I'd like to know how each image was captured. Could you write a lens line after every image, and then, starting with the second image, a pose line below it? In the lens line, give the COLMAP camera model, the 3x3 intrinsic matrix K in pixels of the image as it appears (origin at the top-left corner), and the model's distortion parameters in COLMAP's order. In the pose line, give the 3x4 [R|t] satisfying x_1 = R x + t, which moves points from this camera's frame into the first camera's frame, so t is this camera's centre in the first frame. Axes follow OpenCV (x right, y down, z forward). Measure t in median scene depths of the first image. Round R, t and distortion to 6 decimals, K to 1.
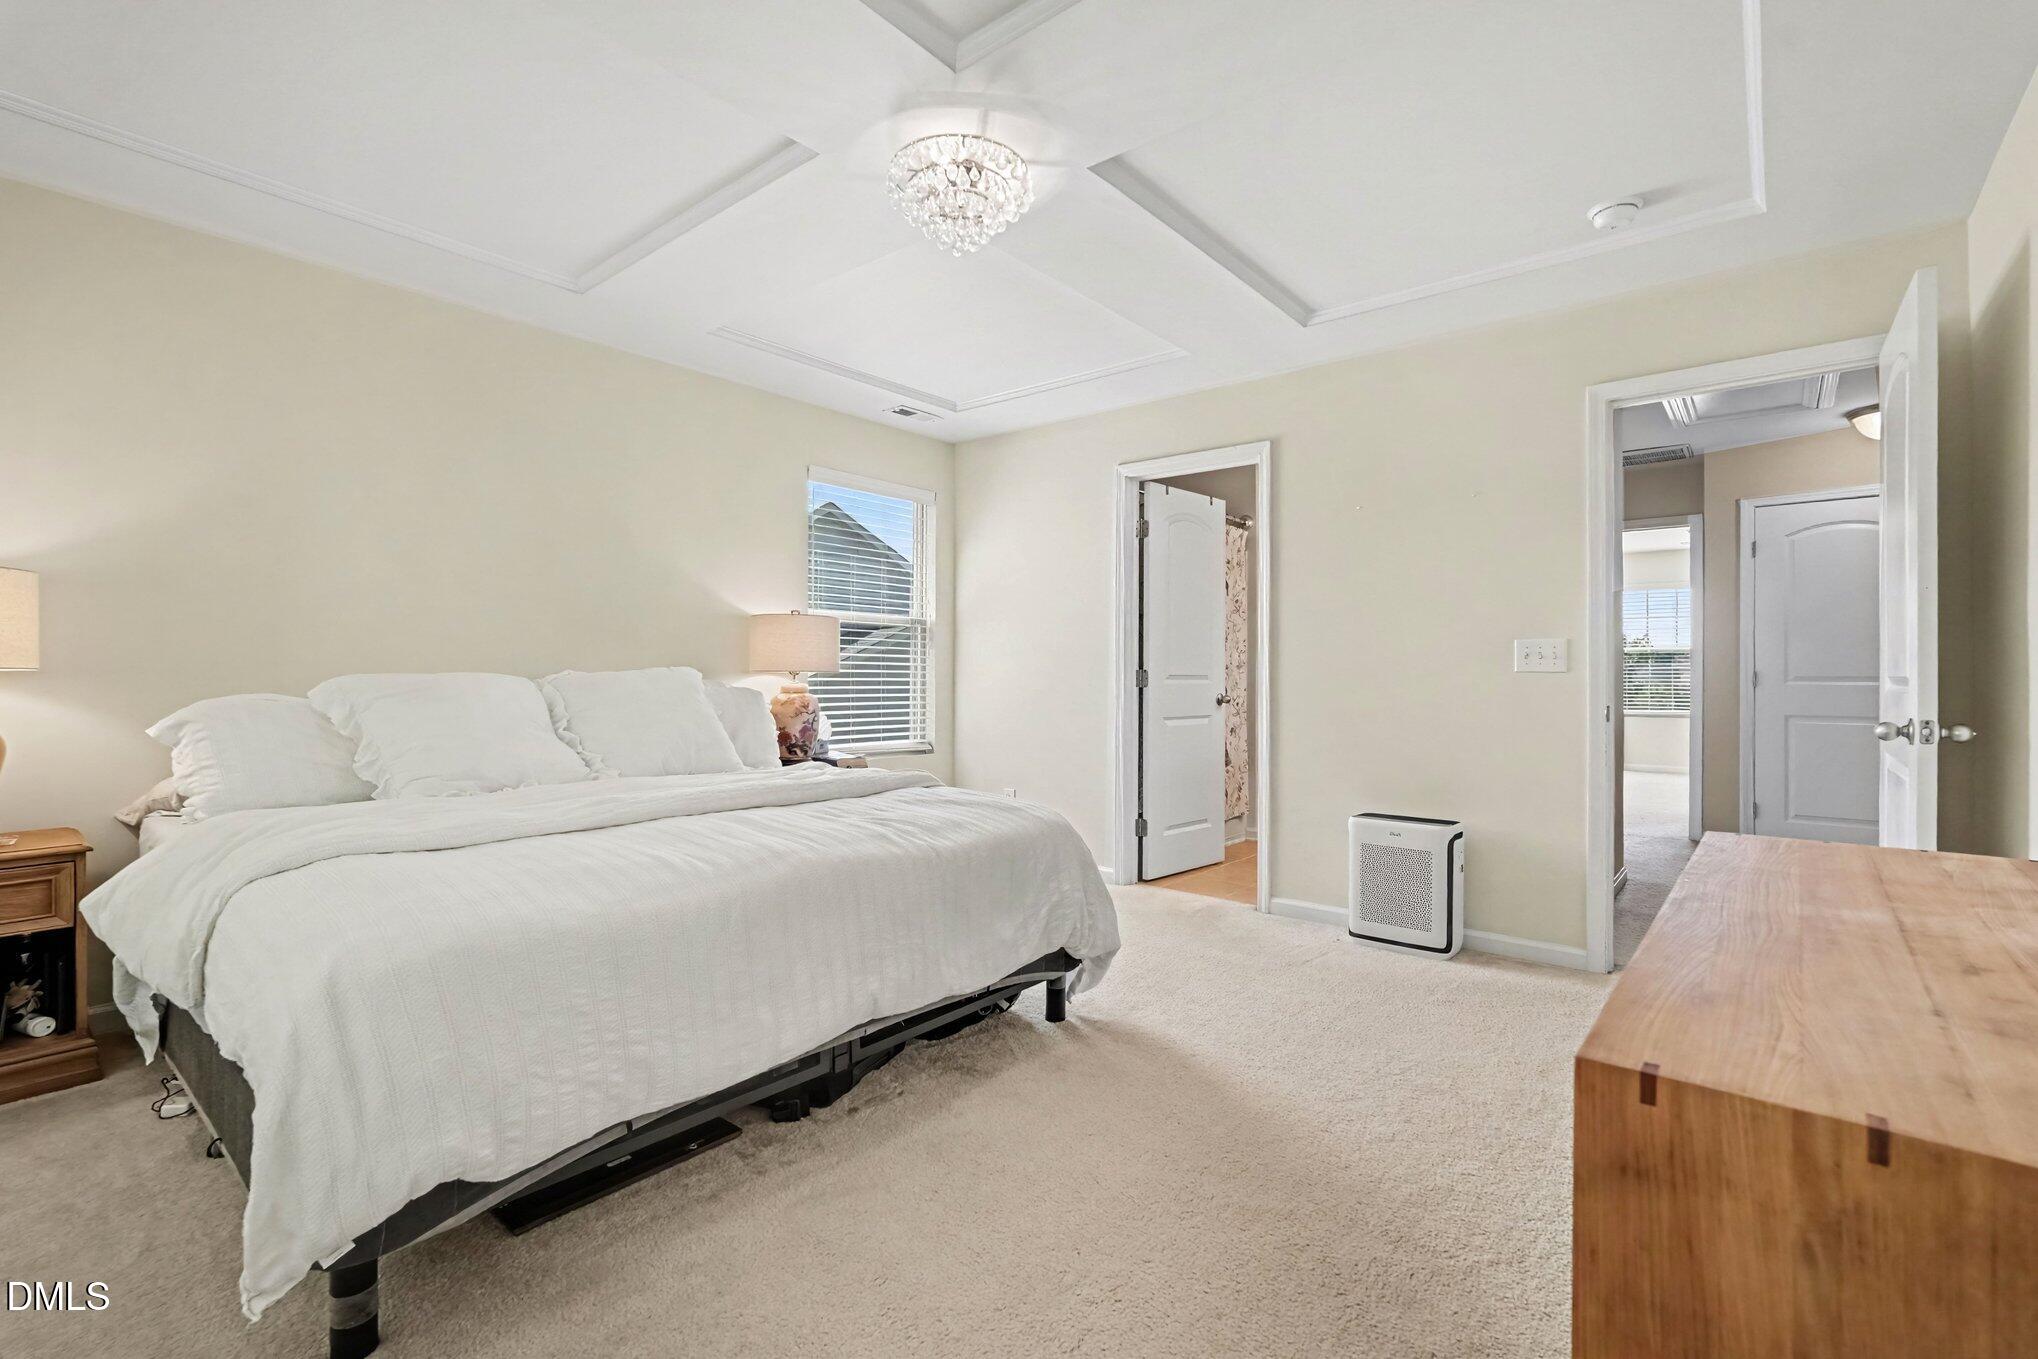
lens RADIAL K [[900.7, 0, 1016.8], [0, 900.7, 676.6], [0, 0, 1]] dist [-0.003674, 0.005157]
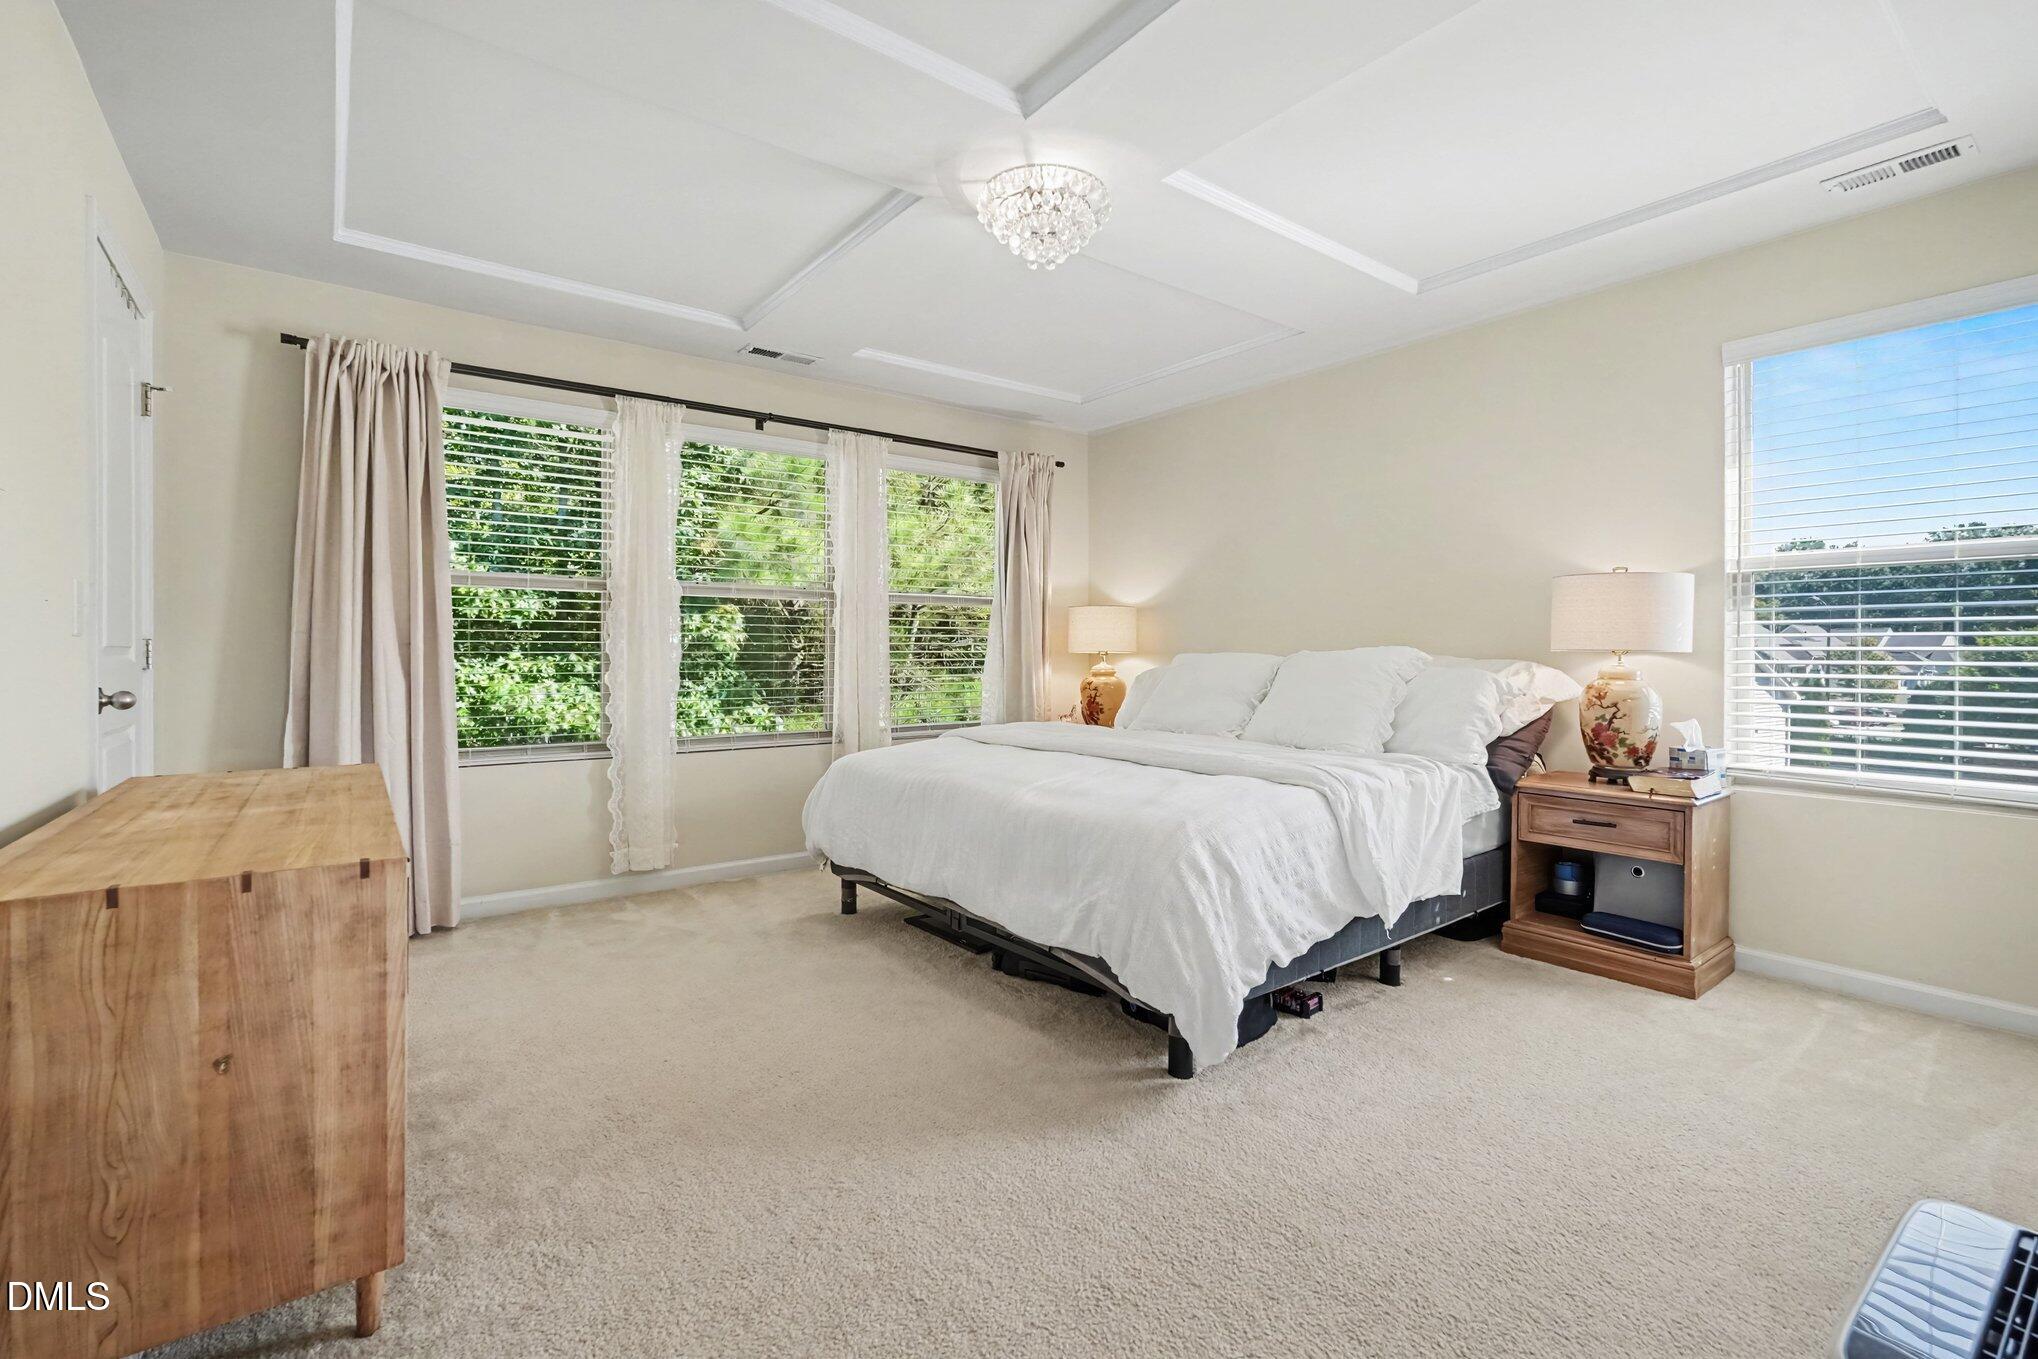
lens RADIAL K [[900.7, 0, 1015.5], [0, 900.7, 667.8], [0, 0, 1]] dist [-0.003674, 0.005157]
pose [[-0.219446, 0.005921, -0.975607, 1.117251], [-0.003683, 0.999969, 0.006897, 0.010879], [0.975618, 0.005106, -0.219418, 1.332526]]
